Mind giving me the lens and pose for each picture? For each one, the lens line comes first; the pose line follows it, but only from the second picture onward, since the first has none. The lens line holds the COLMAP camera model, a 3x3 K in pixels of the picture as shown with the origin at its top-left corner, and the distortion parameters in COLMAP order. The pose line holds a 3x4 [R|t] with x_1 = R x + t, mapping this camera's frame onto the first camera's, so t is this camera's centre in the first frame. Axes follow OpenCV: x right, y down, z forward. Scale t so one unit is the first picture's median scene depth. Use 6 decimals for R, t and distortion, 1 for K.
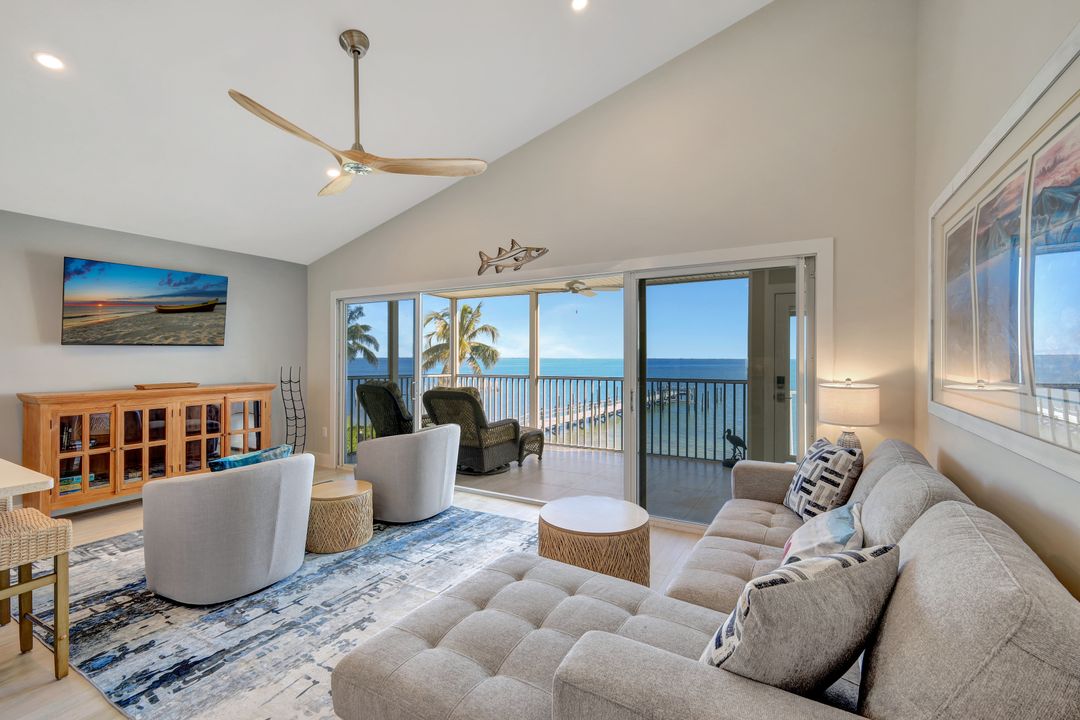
lens RADIAL K [[469.7, 0, 535.8], [0, 469.7, 355.1], [0, 0, 1]] dist [-0.001286, -0.000009]
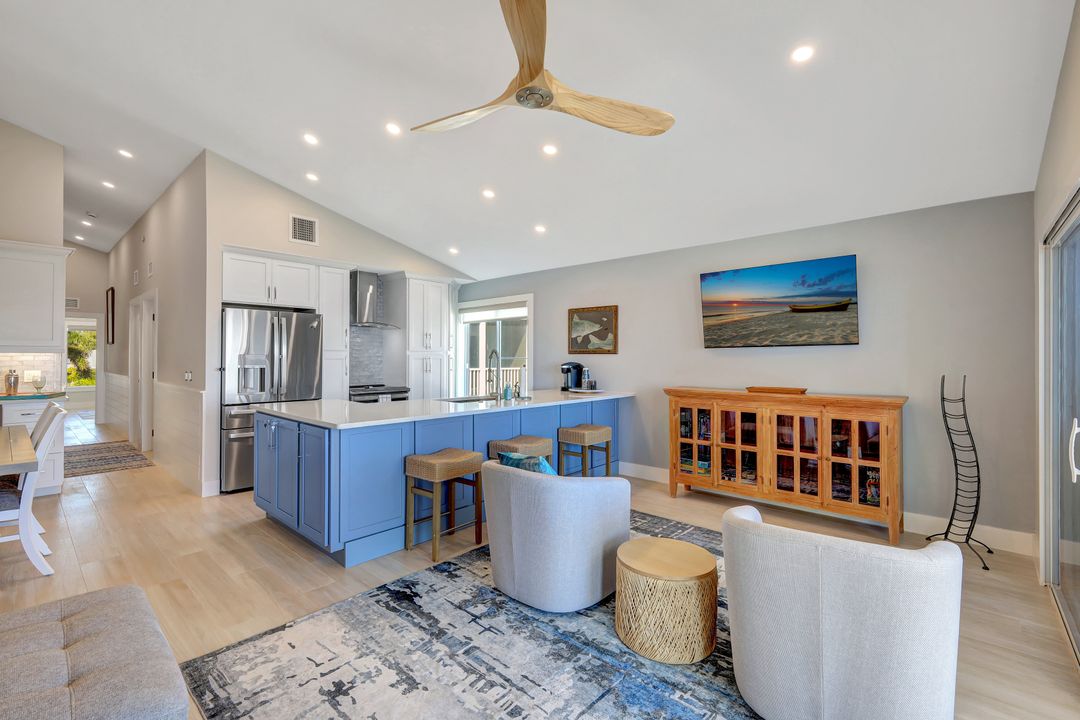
lens RADIAL K [[469.6, 0, 555.9], [0, 469.6, 357.0], [0, 0, 1]] dist [0.002401, 0.000534]
pose [[-0.190498, -0.004422, -0.981678, 0.218208], [-0.000177, 0.999990, -0.004470, 0.004650], [0.981687, -0.000678, -0.190497, 0.801285]]
